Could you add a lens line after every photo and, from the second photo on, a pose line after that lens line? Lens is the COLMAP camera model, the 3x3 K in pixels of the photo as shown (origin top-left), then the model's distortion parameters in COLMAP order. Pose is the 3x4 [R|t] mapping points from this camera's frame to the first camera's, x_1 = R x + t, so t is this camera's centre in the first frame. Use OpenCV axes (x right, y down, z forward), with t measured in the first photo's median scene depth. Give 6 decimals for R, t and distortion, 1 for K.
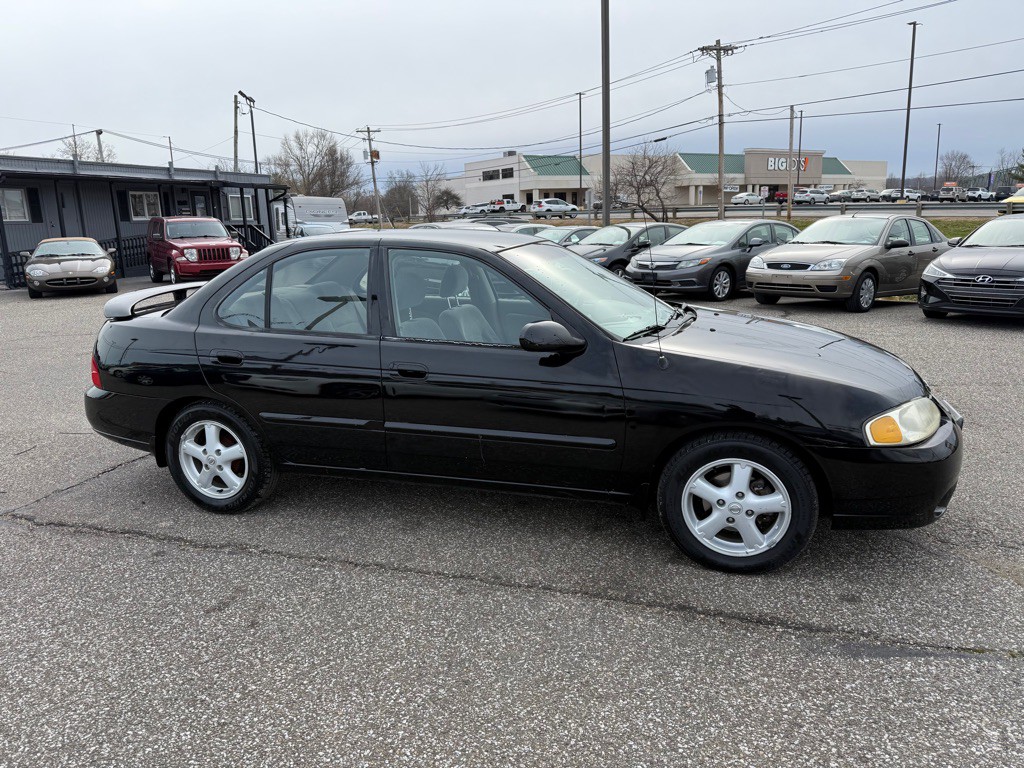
lens RADIAL K [[717.2, 0, 502.5], [0, 717.2, 387.5], [0, 0, 1]] dist [0.045113, -0.058794]
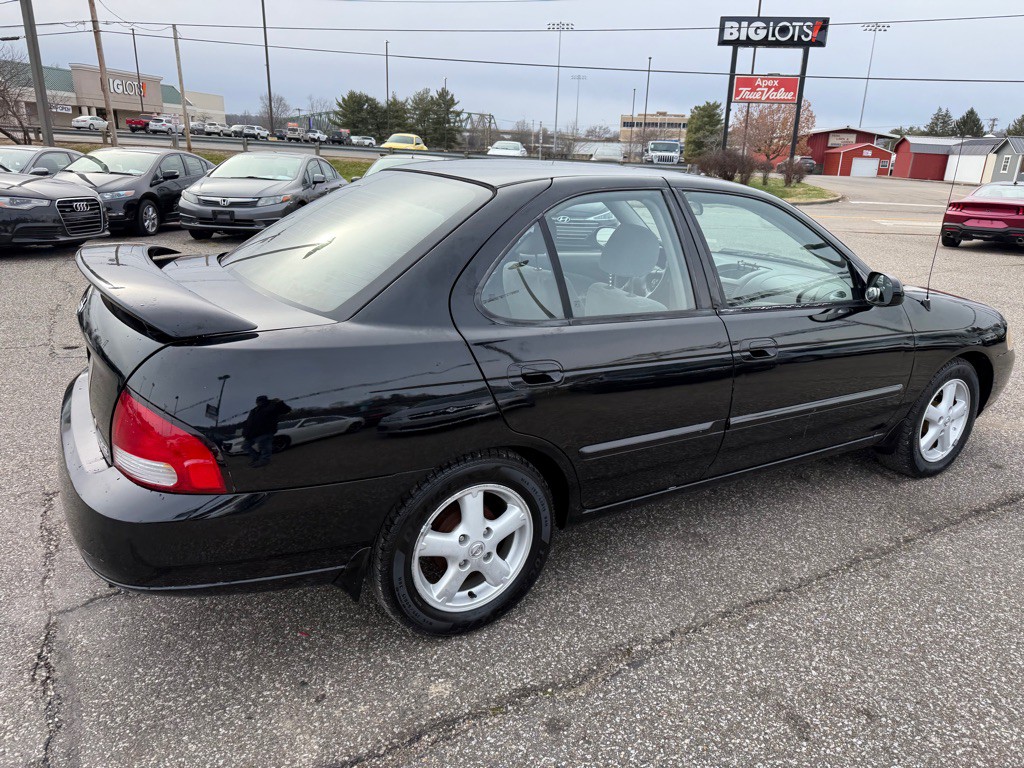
lens RADIAL K [[717.2, 0, 517.4], [0, 717.2, 387.5], [0, 0, 1]] dist [0.045113, -0.058794]
pose [[0.649893, -0.185014, 0.737163, -0.167977], [0.120254, 0.982732, 0.140629, -0.023339], [-0.750452, -0.002747, 0.660919, 0.123739]]
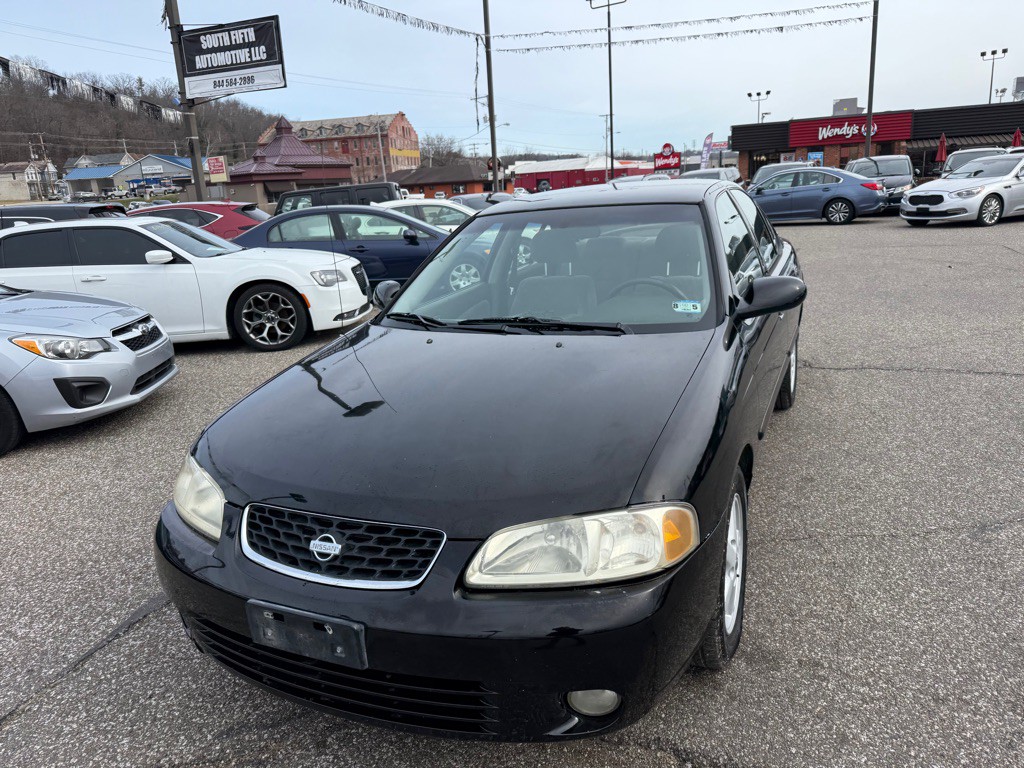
lens RADIAL K [[720.9, 0, 519.6], [0, 720.9, 385.4], [0, 0, 1]] dist [0.026484, -0.033935]
pose [[-0.106330, 0.303609, -0.946845, 0.196340], [-0.167555, 0.933155, 0.318035, -0.056608], [0.980112, 0.192465, -0.048351, 0.217975]]
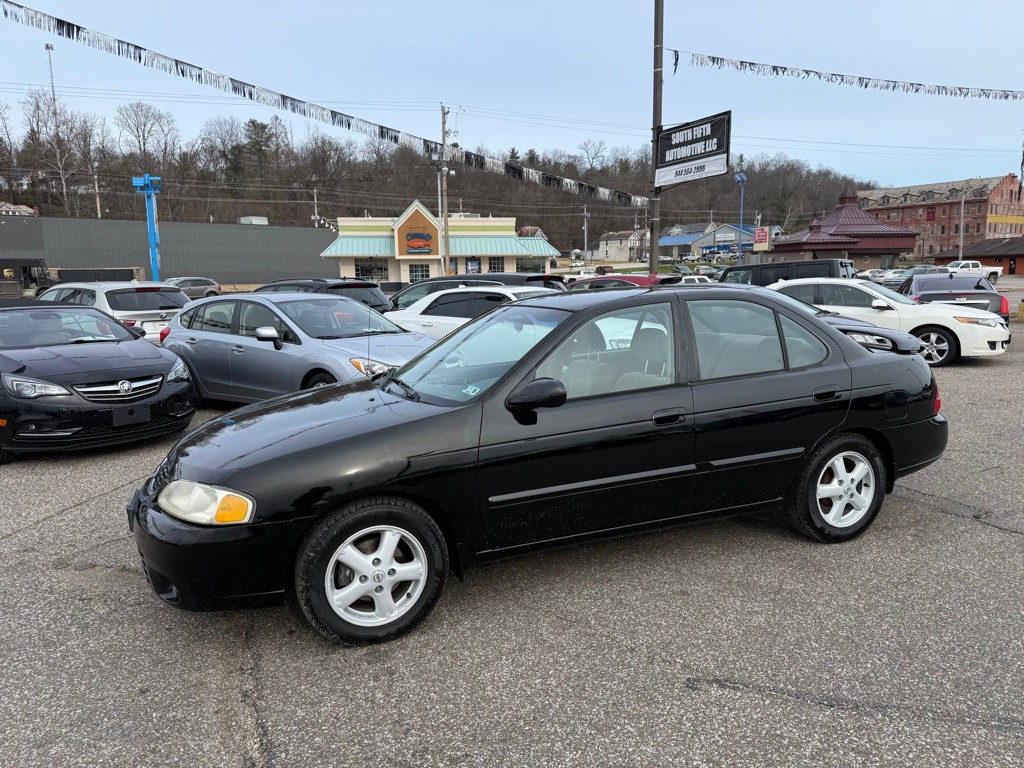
lens RADIAL K [[717.2, 0, 508.3], [0, 717.2, 391.0], [0, 0, 1]] dist [0.045113, -0.058794]
pose [[-0.762394, 0.151651, -0.629092, 0.158616], [-0.102899, 0.931373, 0.349223, -0.096373], [0.638879, 0.330979, -0.694468, 0.376202]]
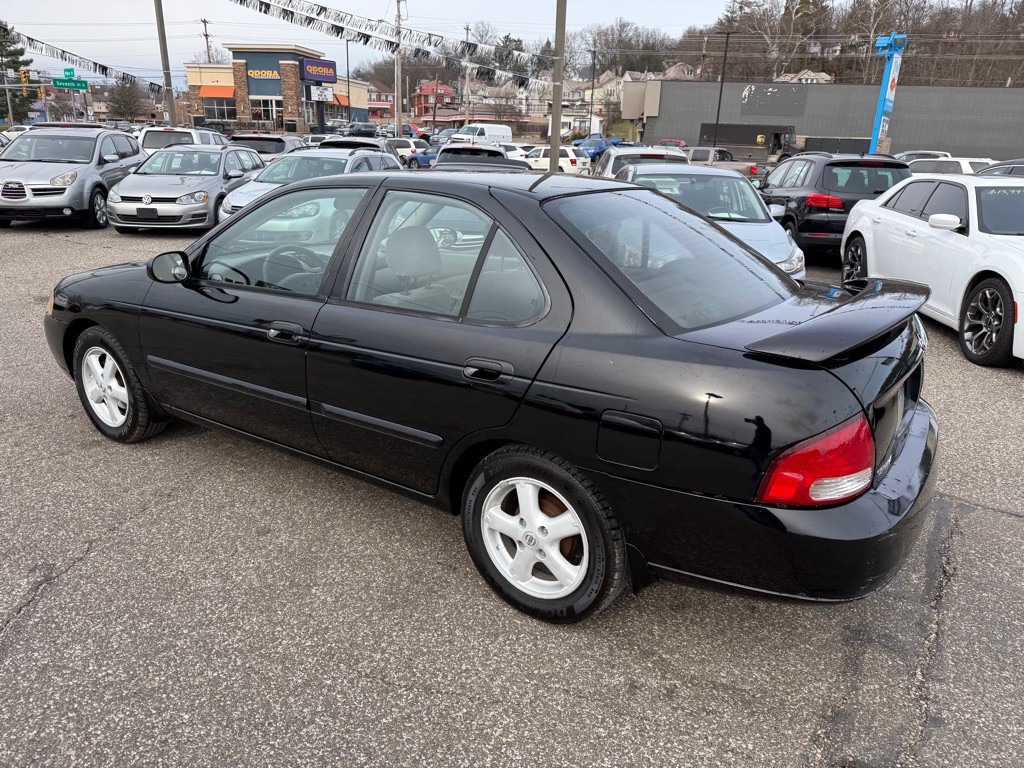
lens RADIAL K [[720.9, 0, 511.9], [0, 720.9, 392.6], [0, 0, 1]] dist [0.026484, -0.033935]
pose [[-0.960012, -0.084706, 0.266837, -0.087105], [0.068739, 0.852633, 0.517970, -0.093658], [-0.271389, 0.515599, -0.812715, 0.393842]]
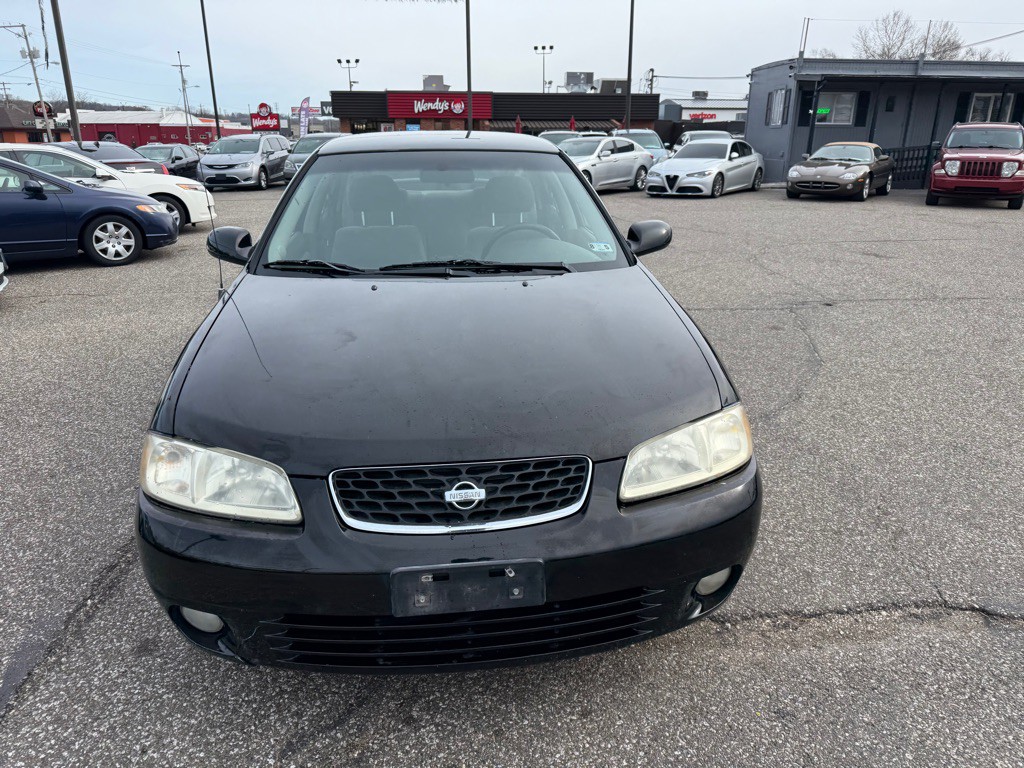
lens RADIAL K [[720.9, 0, 521.8], [0, 720.9, 390.1], [0, 0, 1]] dist [0.026484, -0.033935]
pose [[0.413640, 0.329778, -0.848616, 0.188970], [-0.223558, 0.940347, 0.256457, -0.037993], [0.882567, 0.083634, 0.462689, 0.154325]]
